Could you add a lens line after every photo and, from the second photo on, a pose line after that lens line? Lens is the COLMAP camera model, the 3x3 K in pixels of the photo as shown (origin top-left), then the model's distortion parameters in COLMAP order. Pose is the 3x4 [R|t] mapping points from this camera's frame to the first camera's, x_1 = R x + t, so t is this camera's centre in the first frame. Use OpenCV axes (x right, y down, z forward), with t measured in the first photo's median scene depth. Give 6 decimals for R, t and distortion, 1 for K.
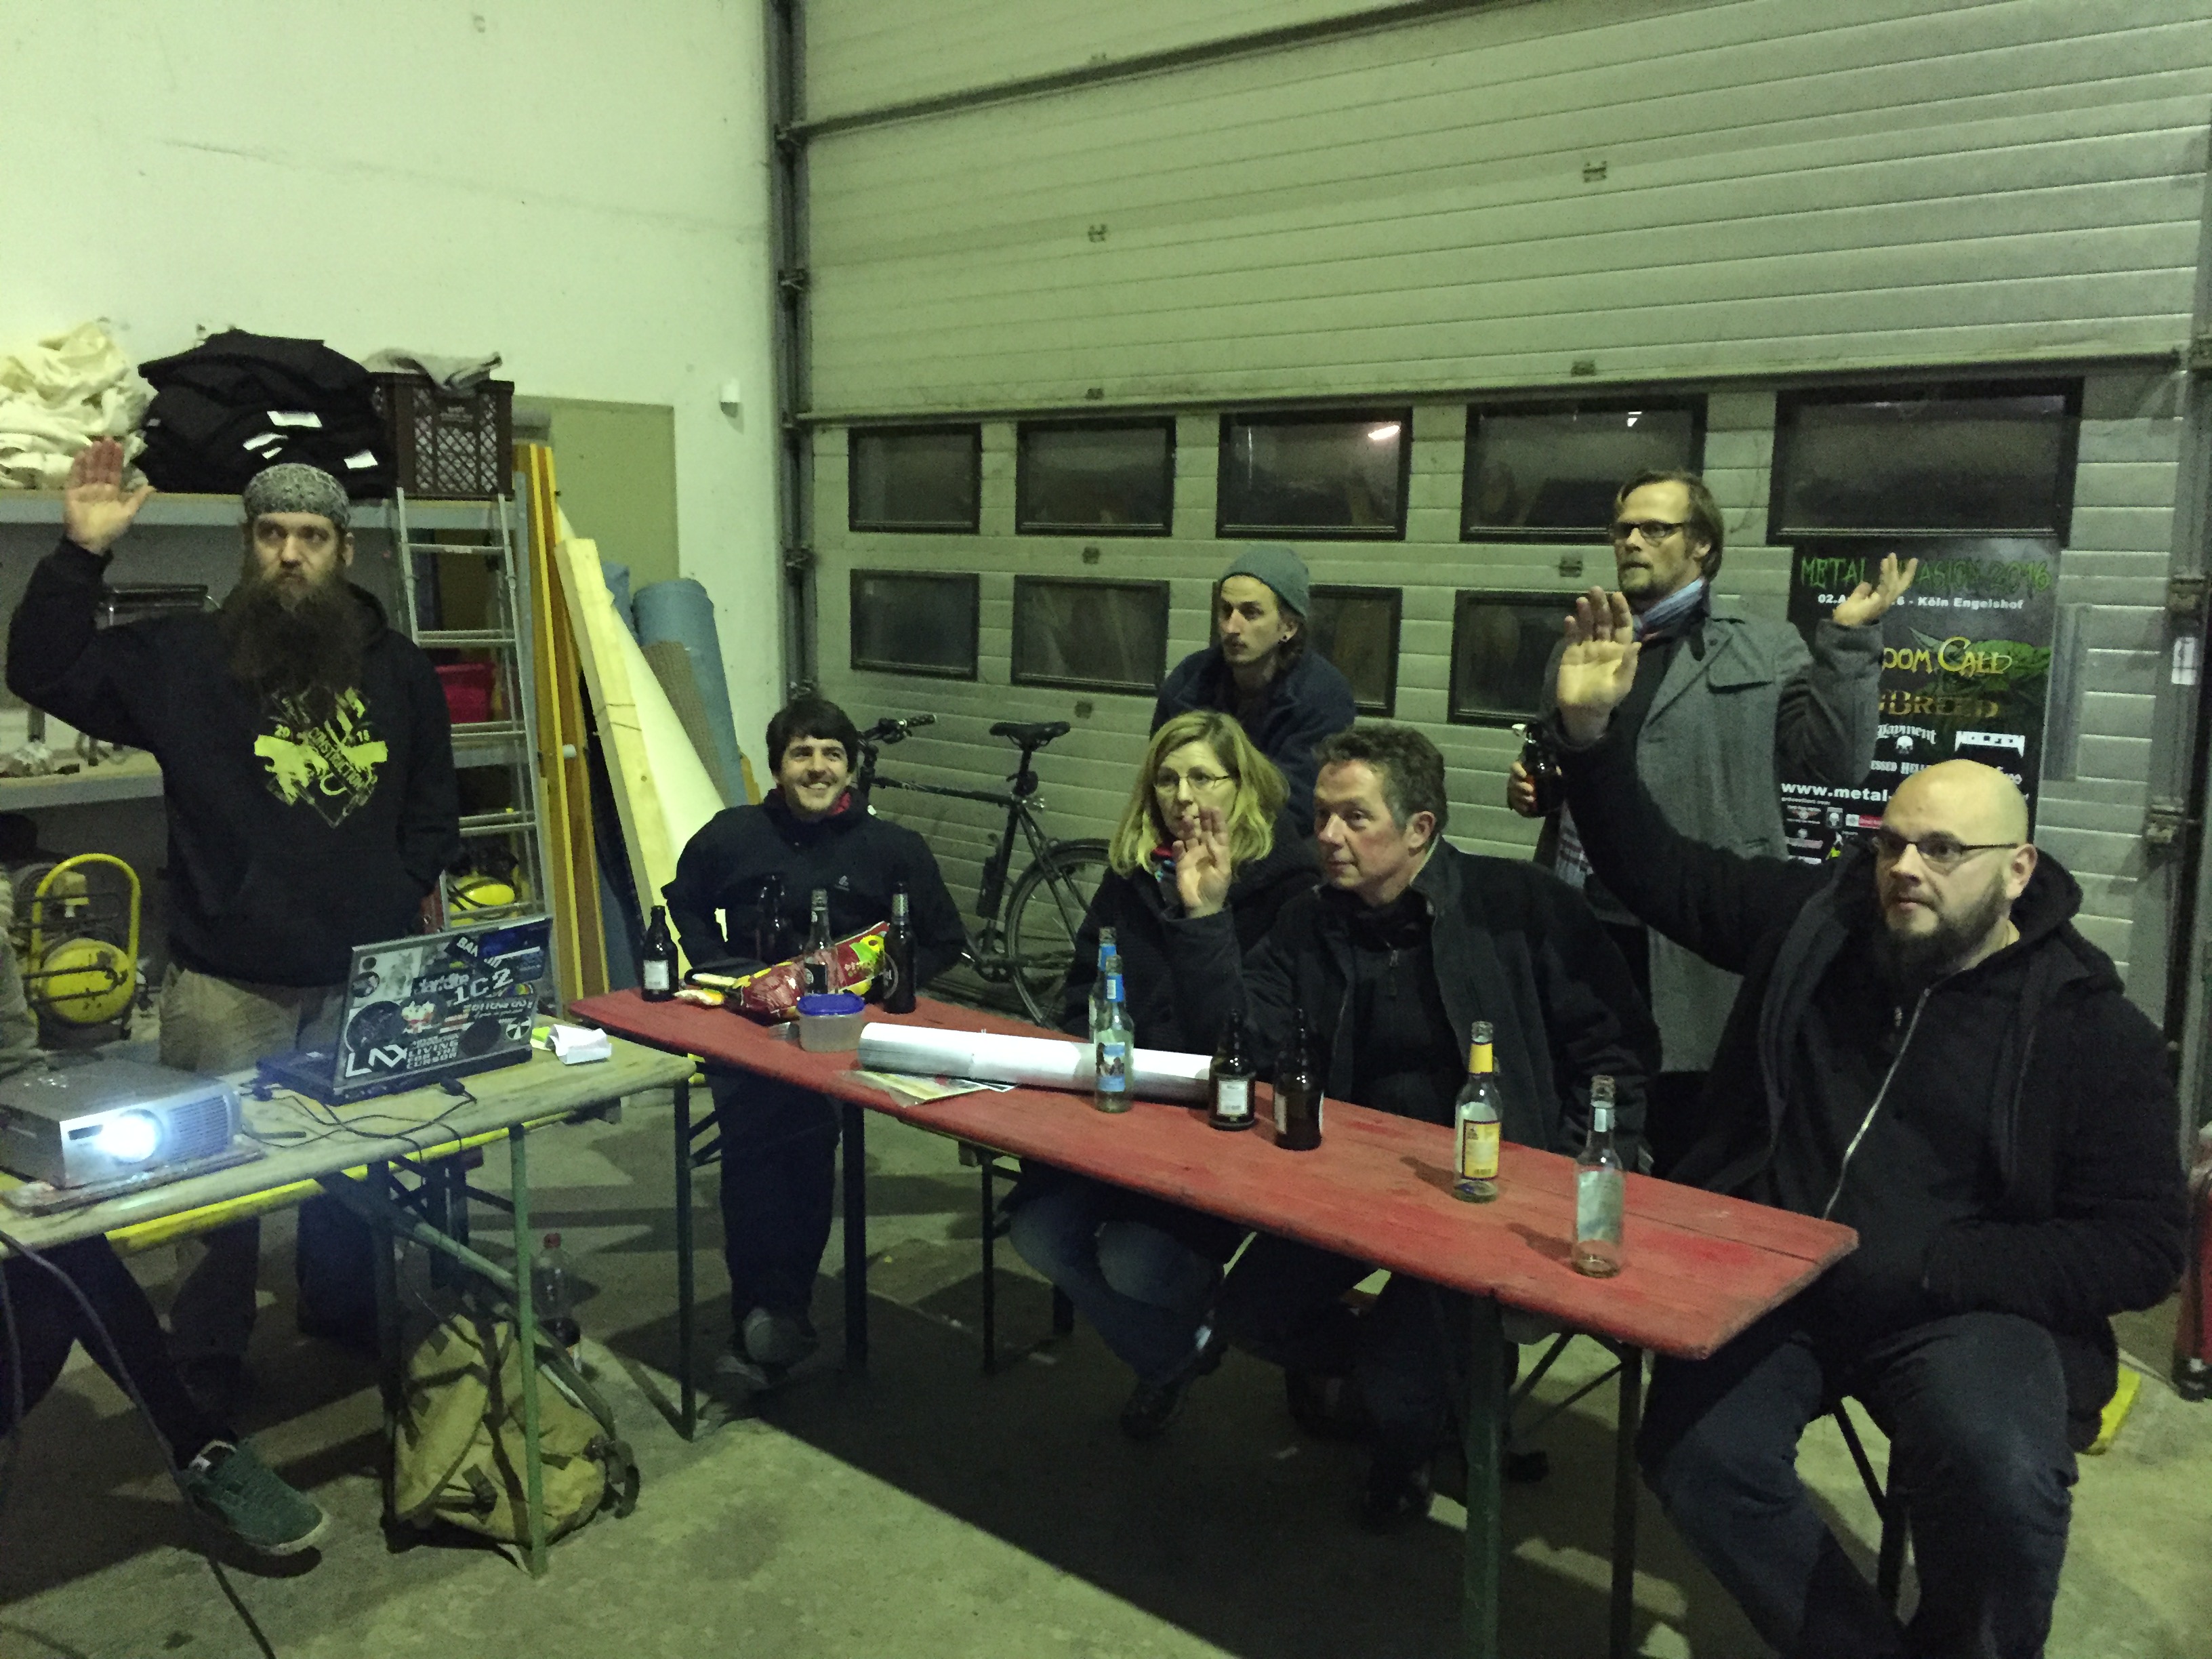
lens RADIAL K [[1886.2, 0, 1106.0], [0, 1886.2, 829.5], [0, 0, 1]] dist [0.083875, -0.111654]
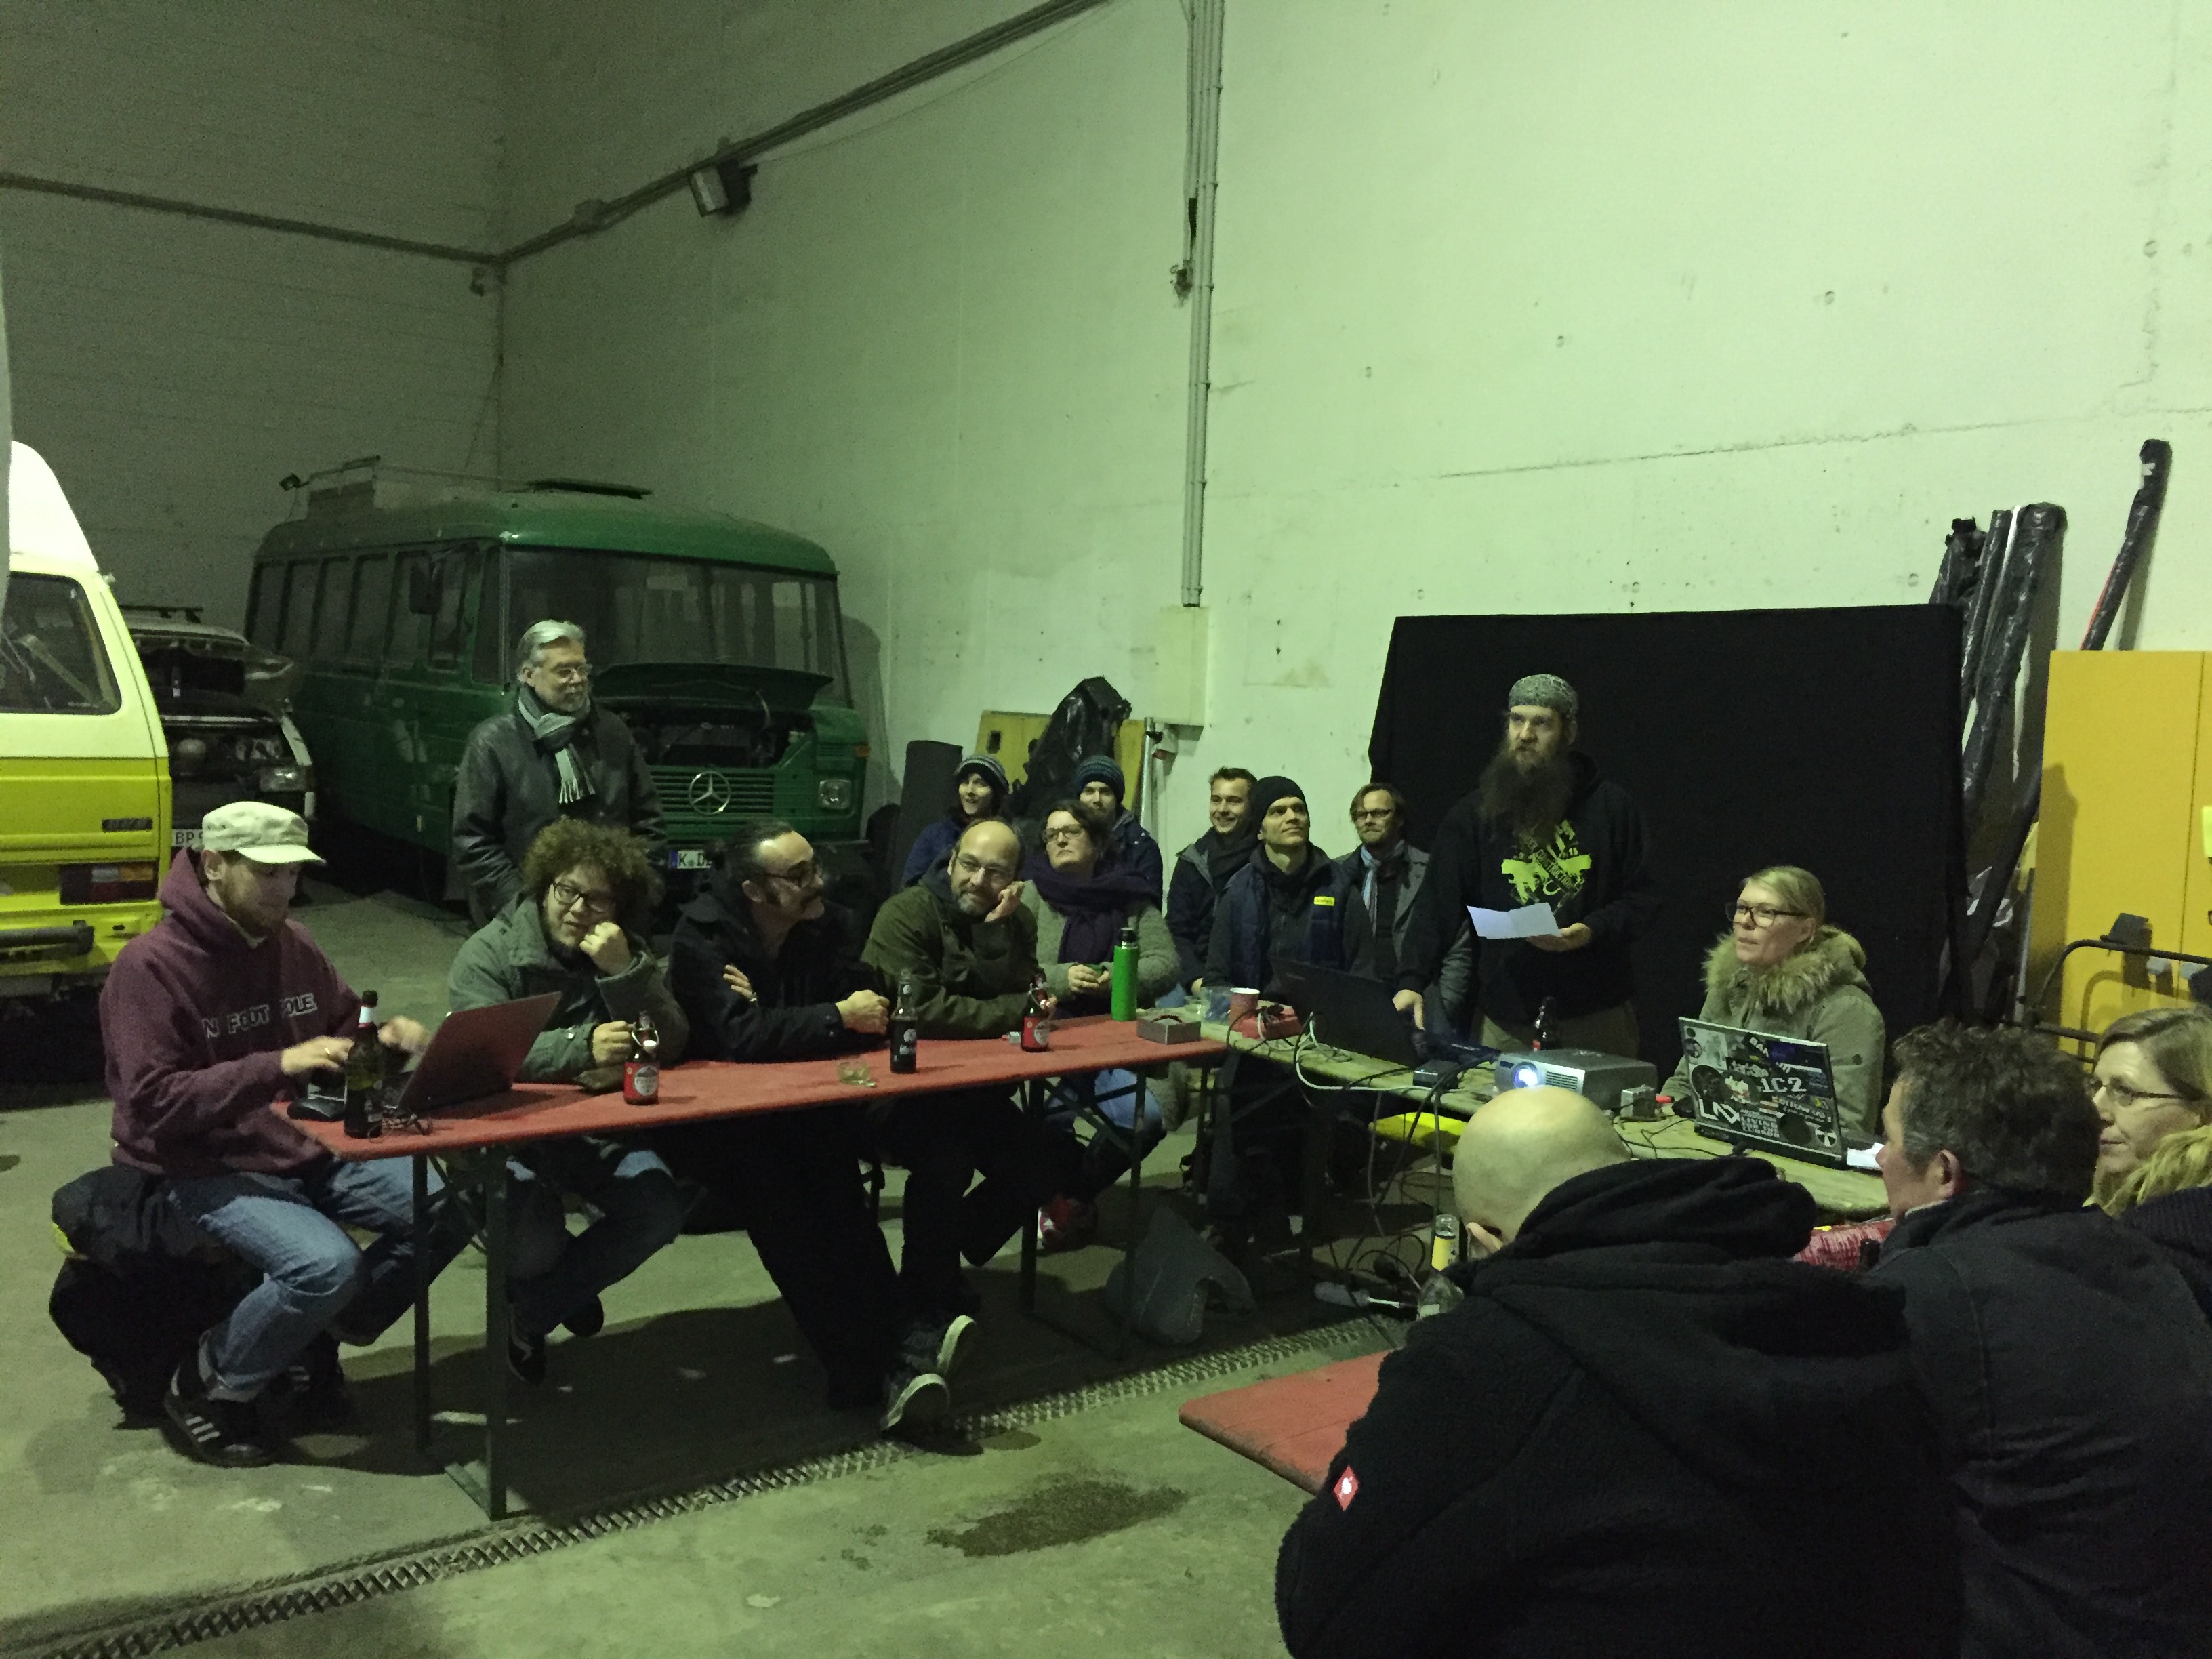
lens RADIAL K [[1886.2, 0, 1106.0], [0, 1886.2, 829.5], [0, 0, 1]] dist [0.083875, -0.111654]
pose [[-0.205018, 0.054862, -0.977219, 0.535987], [-0.194923, 0.976139, 0.095695, -0.063325], [0.959152, 0.210101, -0.189432, 0.416178]]
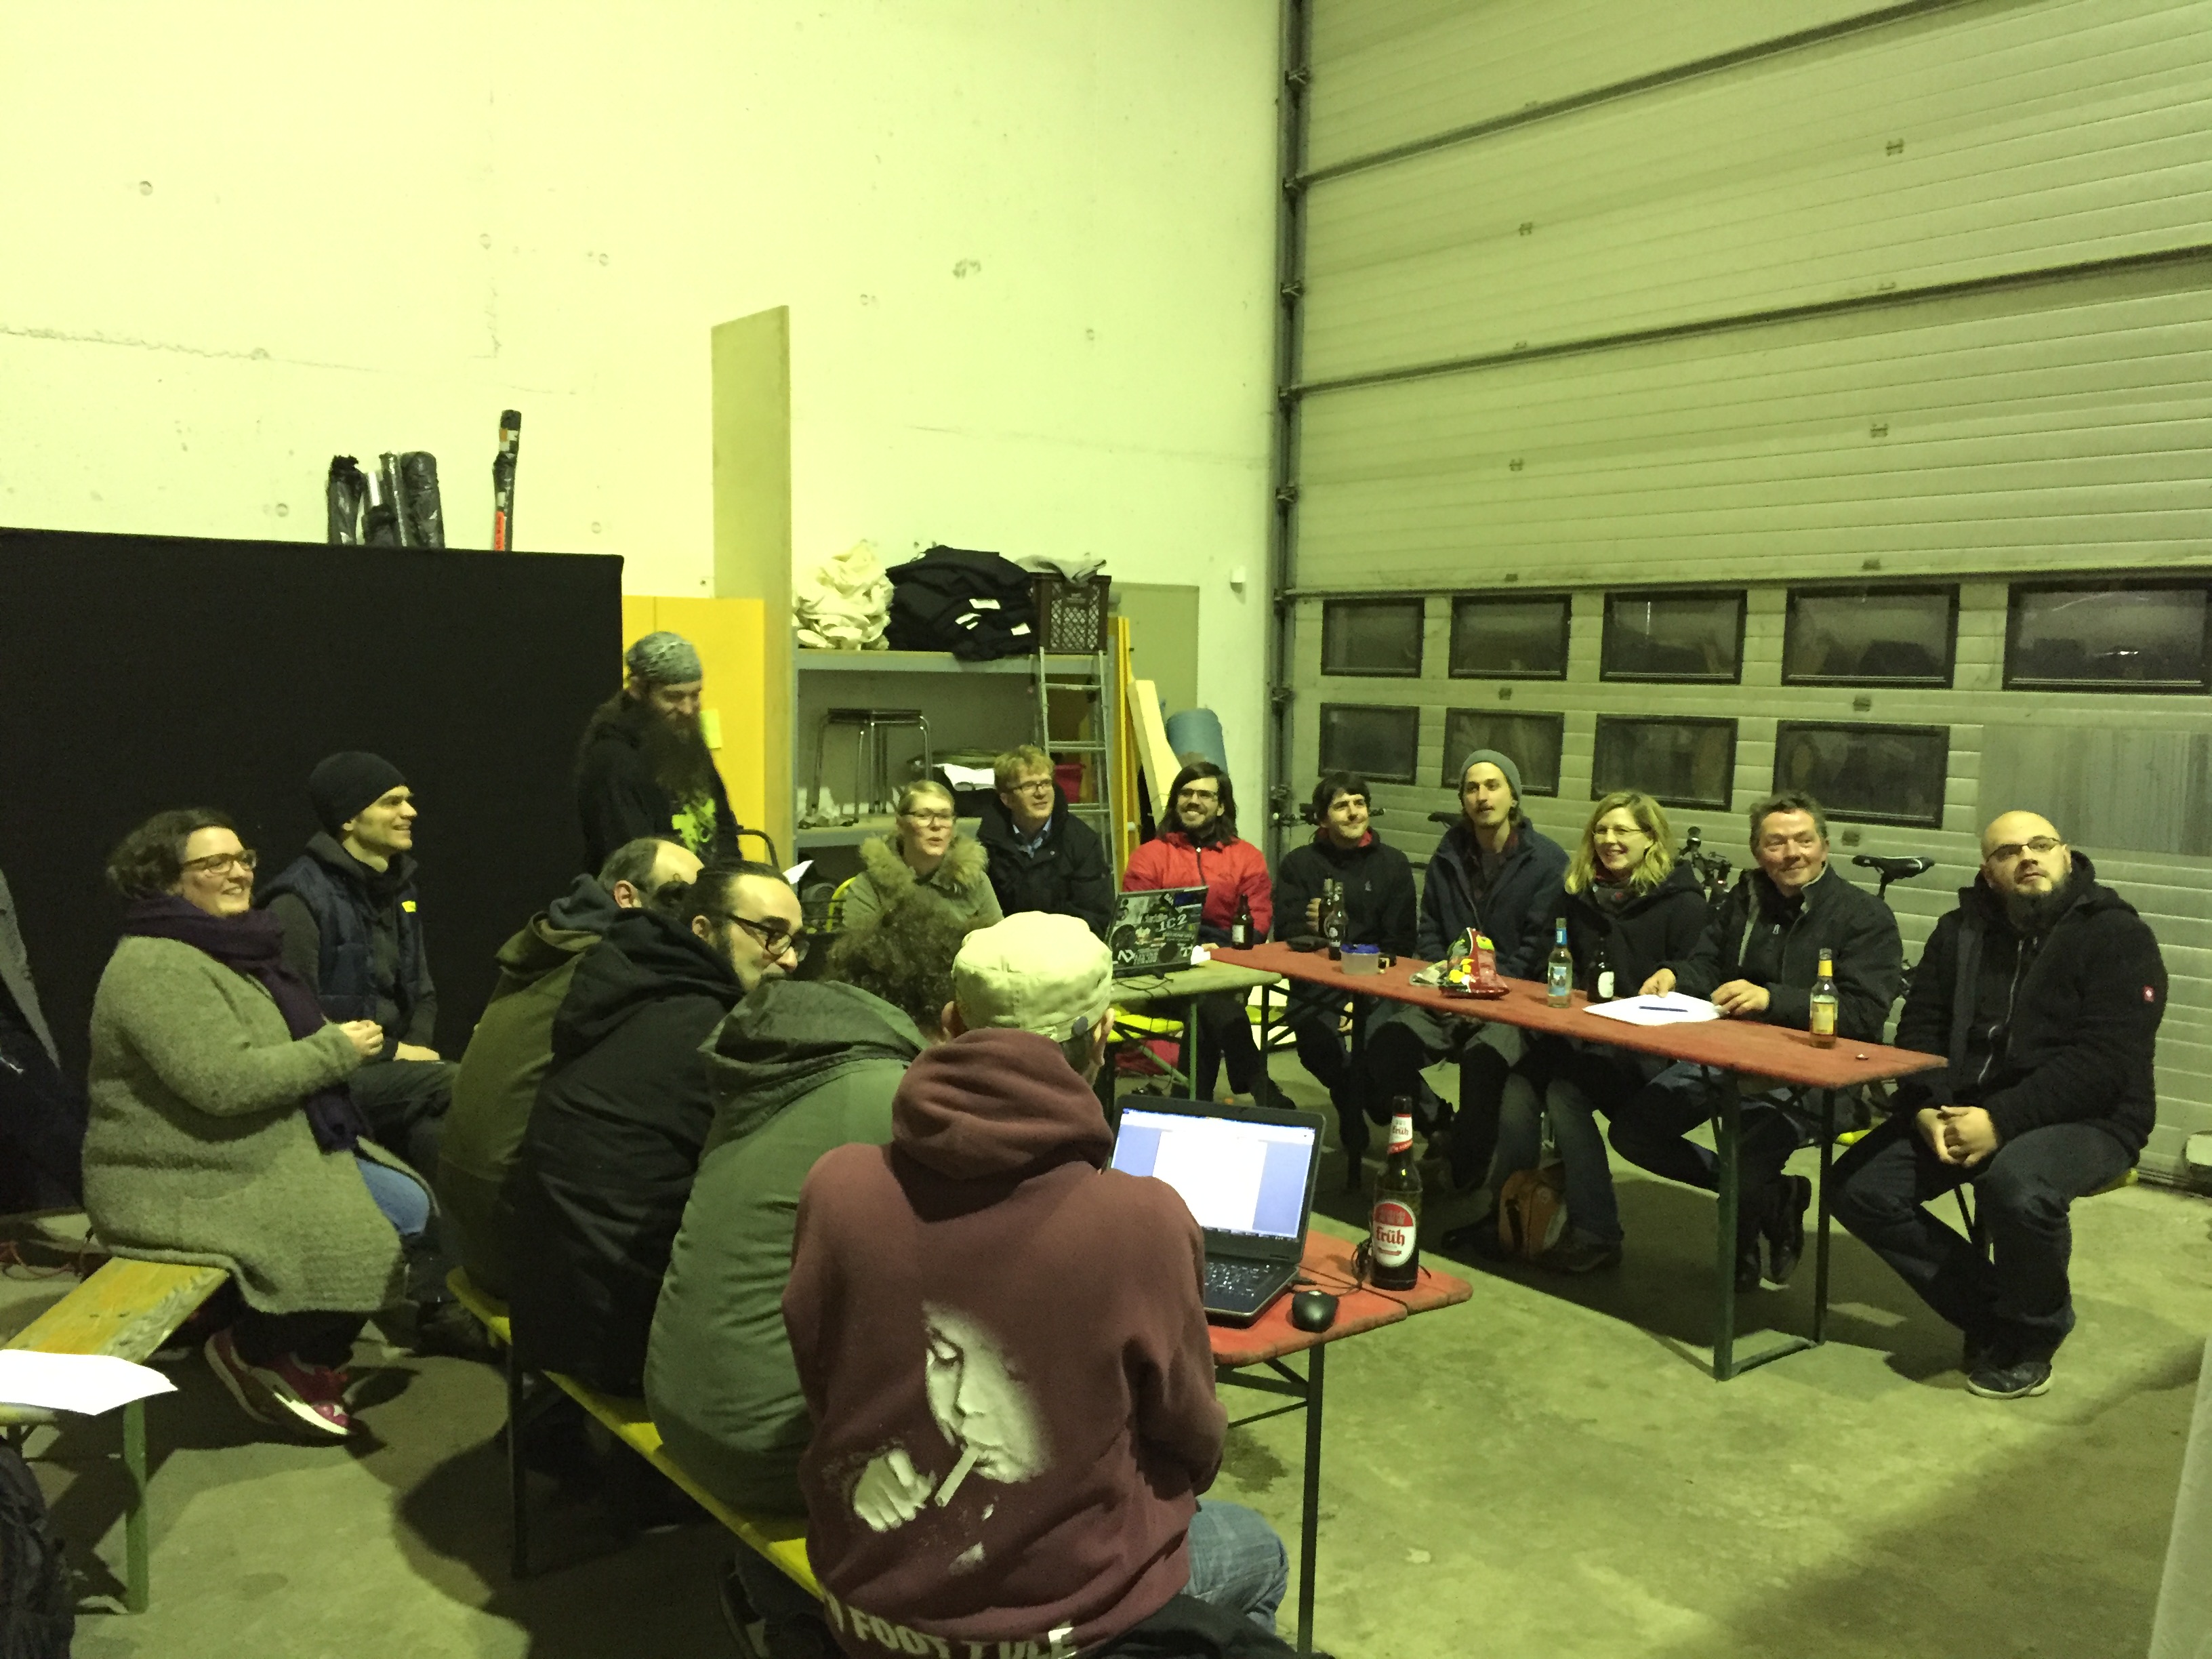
lens RADIAL K [[1886.2, 0, 1106.0], [0, 1886.2, 829.5], [0, 0, 1]] dist [0.083875, -0.111654]
pose [[0.979405, 0.023253, -0.200560, -0.015108], [-0.037934, 0.996849, -0.069670, 0.065660], [0.198308, 0.075843, 0.977201, -0.429877]]
